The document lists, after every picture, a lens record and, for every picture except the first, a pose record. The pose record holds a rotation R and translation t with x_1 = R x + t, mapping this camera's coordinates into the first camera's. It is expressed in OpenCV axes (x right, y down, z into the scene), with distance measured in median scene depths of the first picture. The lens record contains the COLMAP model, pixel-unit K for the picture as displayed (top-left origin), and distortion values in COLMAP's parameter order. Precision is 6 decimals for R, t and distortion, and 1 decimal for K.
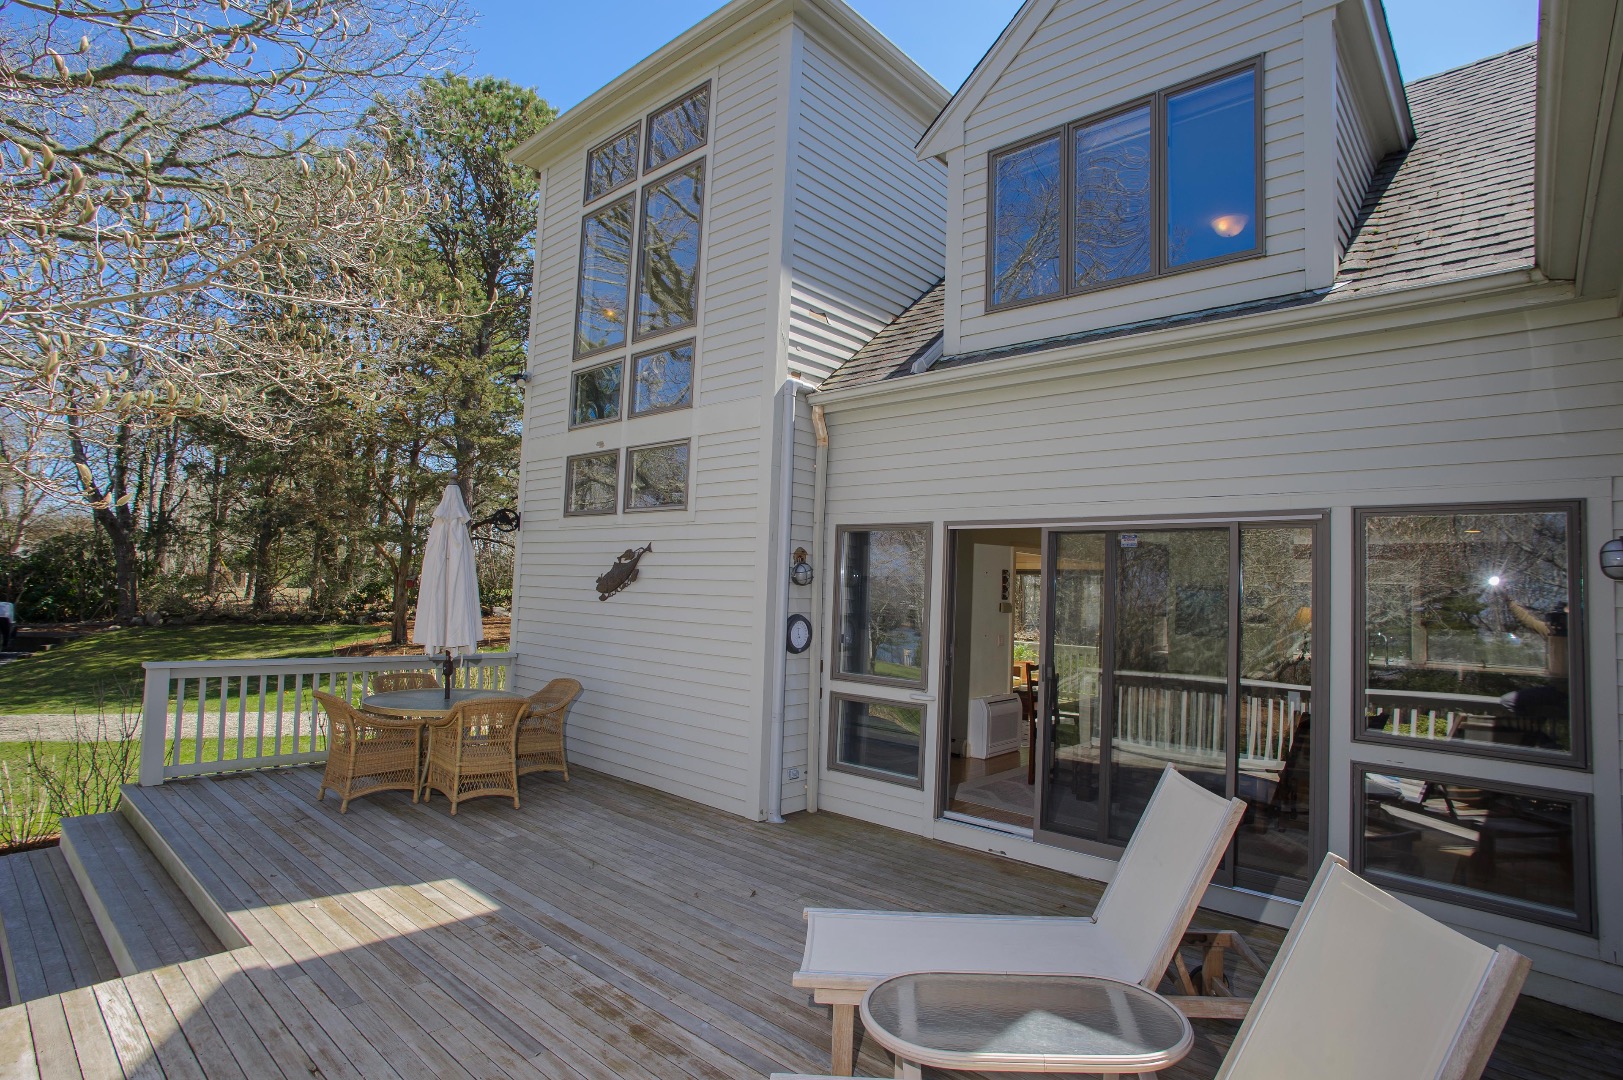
lens RADIAL K [[831.7, 0, 811.5], [0, 831.7, 540.0], [0, 0, 1]] dist [-0.087592, 0.052151]
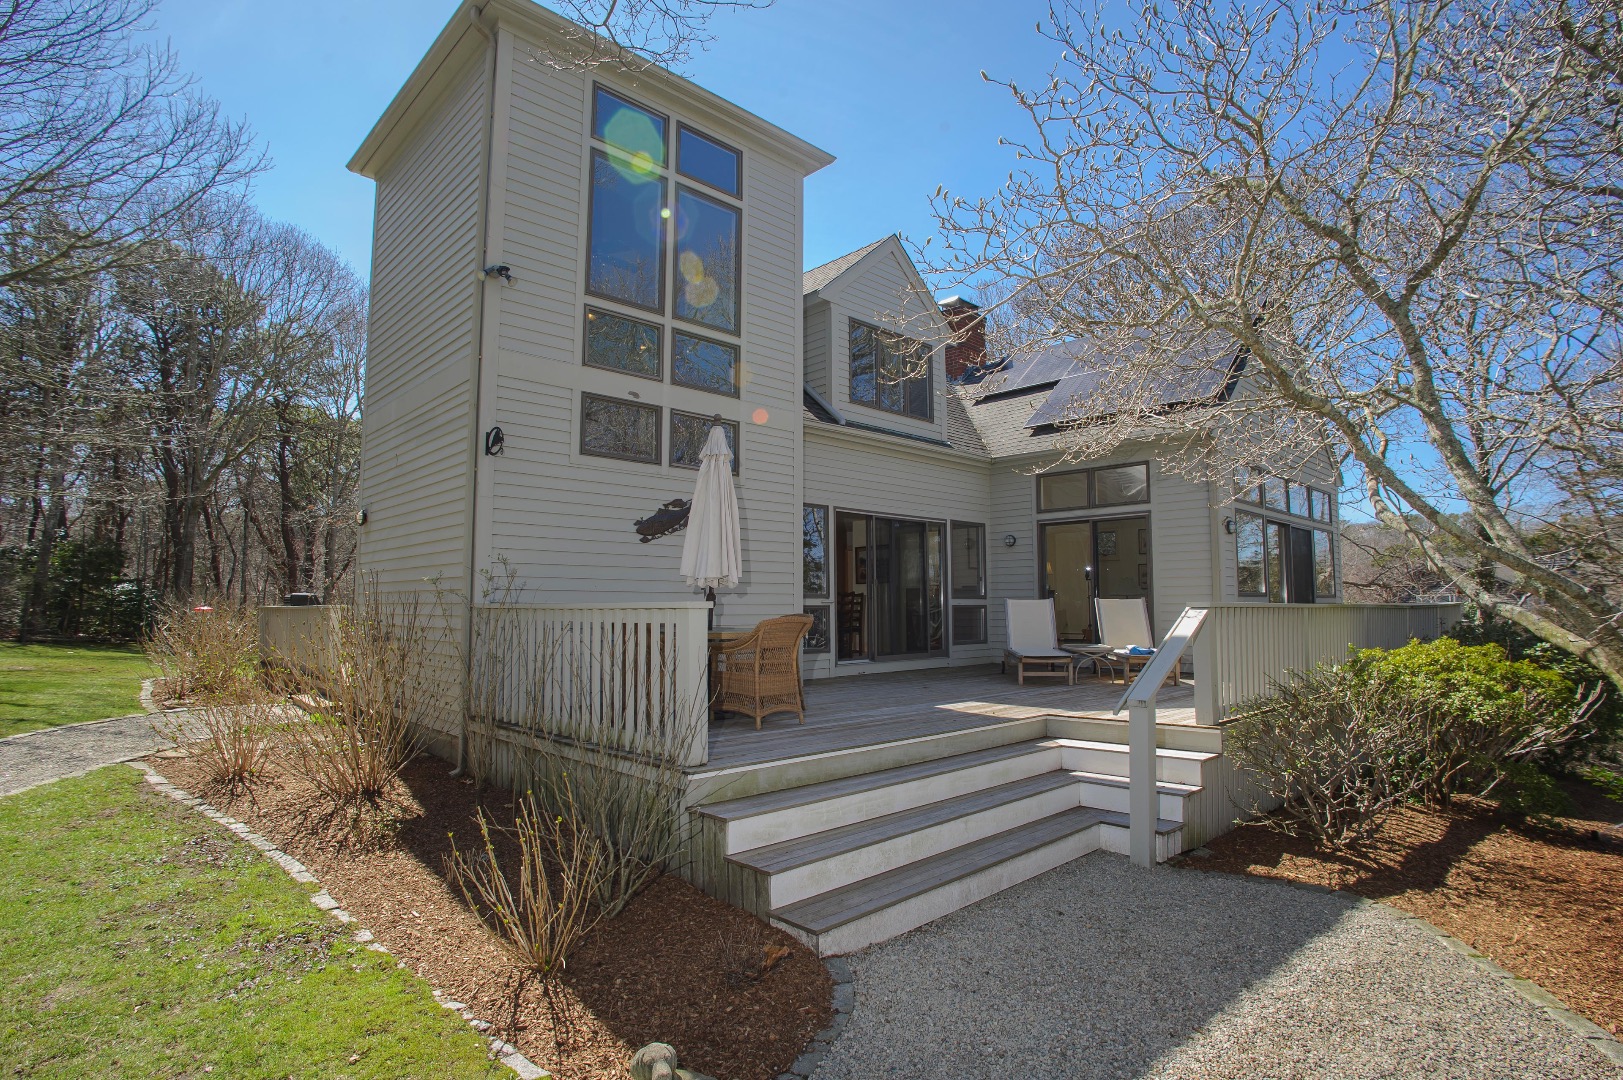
lens RADIAL K [[831.7, 0, 811.5], [0, 831.7, 540.0], [0, 0, 1]] dist [-0.087592, 0.052151]
pose [[0.075035, 0.045906, 0.996124, -1.336084], [-0.054726, 0.997624, -0.041853, 0.105111], [-0.995678, -0.051374, 0.077369, 0.714353]]
